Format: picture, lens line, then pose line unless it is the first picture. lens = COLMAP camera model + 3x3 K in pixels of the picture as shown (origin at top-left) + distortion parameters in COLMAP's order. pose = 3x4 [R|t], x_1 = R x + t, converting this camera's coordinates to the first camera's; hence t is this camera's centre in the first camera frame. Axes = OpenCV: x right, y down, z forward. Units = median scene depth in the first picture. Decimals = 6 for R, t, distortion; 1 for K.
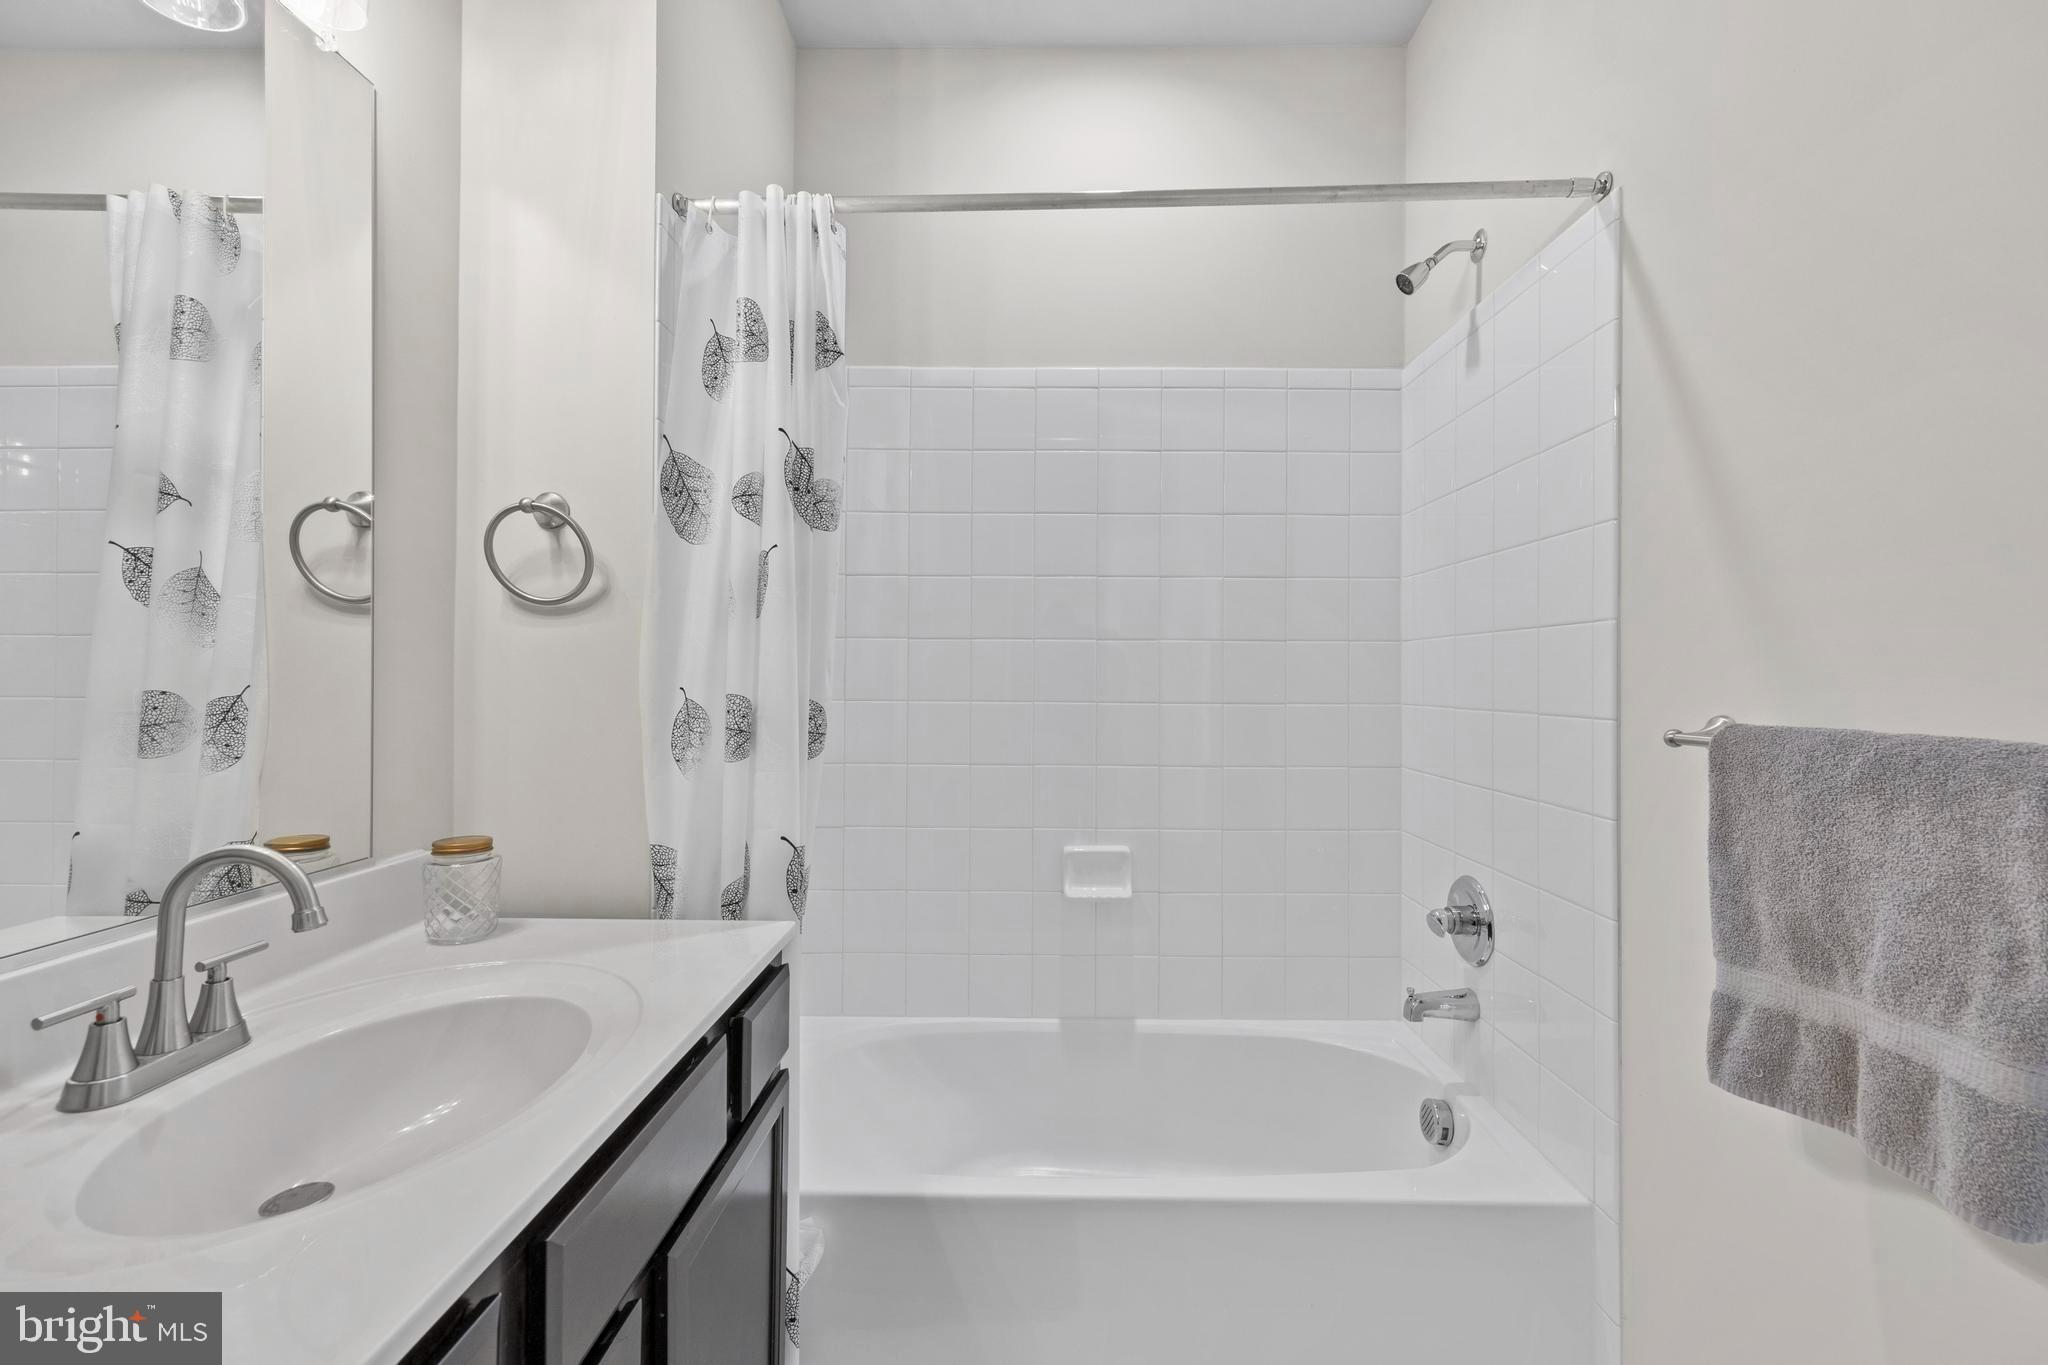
lens RADIAL K [[842.7, 0, 1020.3], [0, 842.7, 683.3], [0, 0, 1]] dist [0.001570, -0.000803]
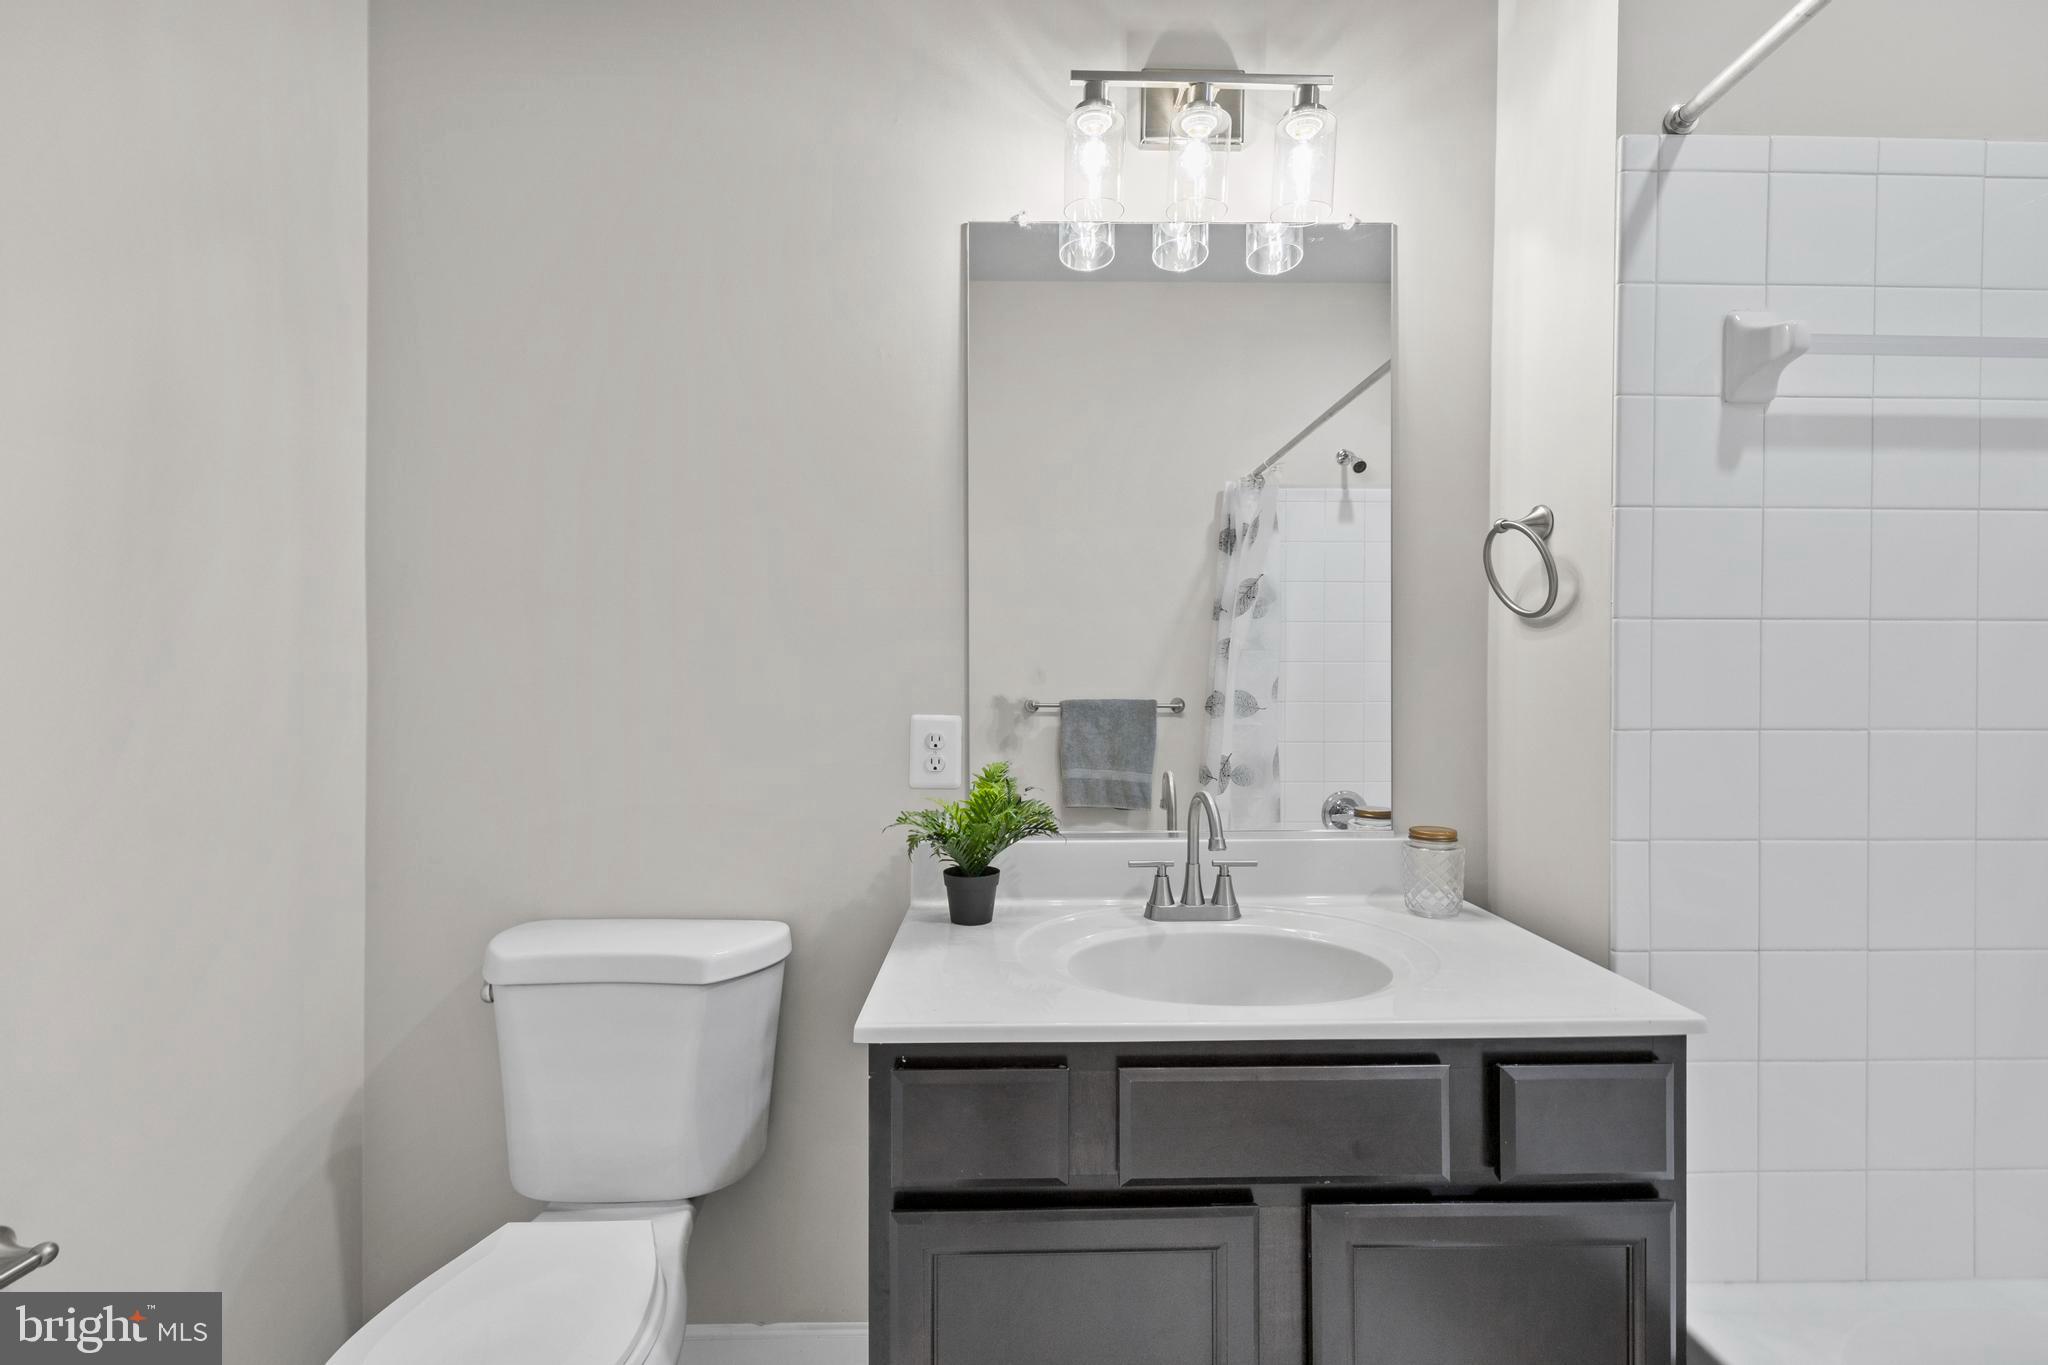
lens RADIAL K [[842.7, 0, 1038.0], [0, 842.7, 698.7], [0, 0, 1]] dist [0.001570, -0.000803]
pose [[0.059649, 0.009901, -0.998170, 0.403298], [-0.005853, 0.999937, 0.009569, -0.002180], [0.998202, 0.005272, 0.059703, 0.333868]]
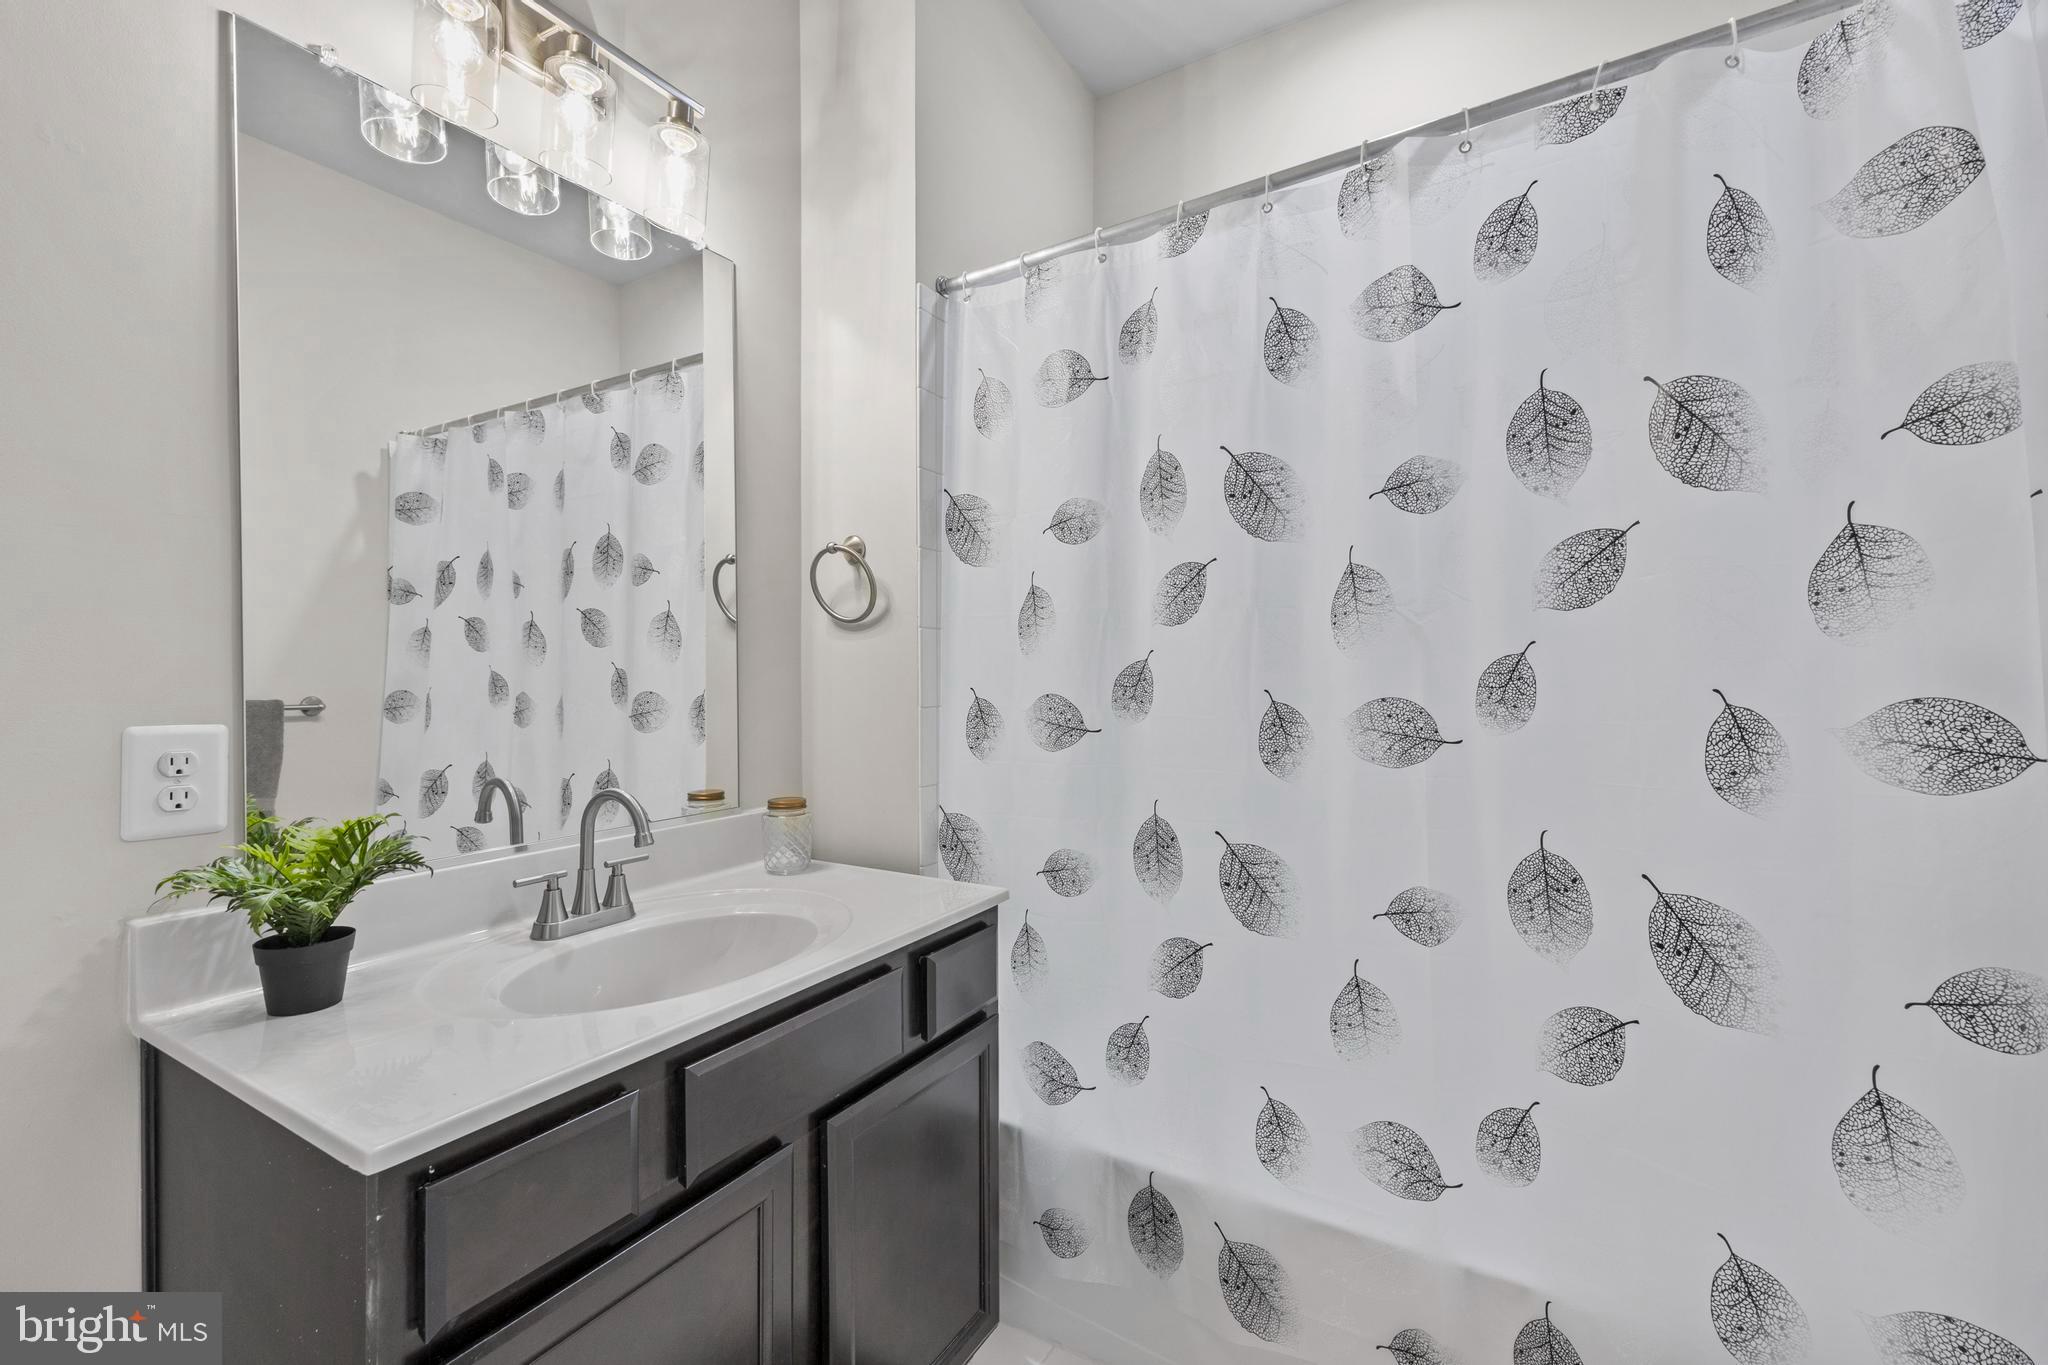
lens RADIAL K [[842.7, 0, 1031.6], [0, 842.7, 683.4], [0, 0, 1]] dist [0.001570, -0.000803]
pose [[0.870615, -0.004719, -0.491942, 0.304258], [0.007162, 0.999970, 0.003082, -0.002484], [0.491913, -0.006207, 0.870622, 0.010034]]
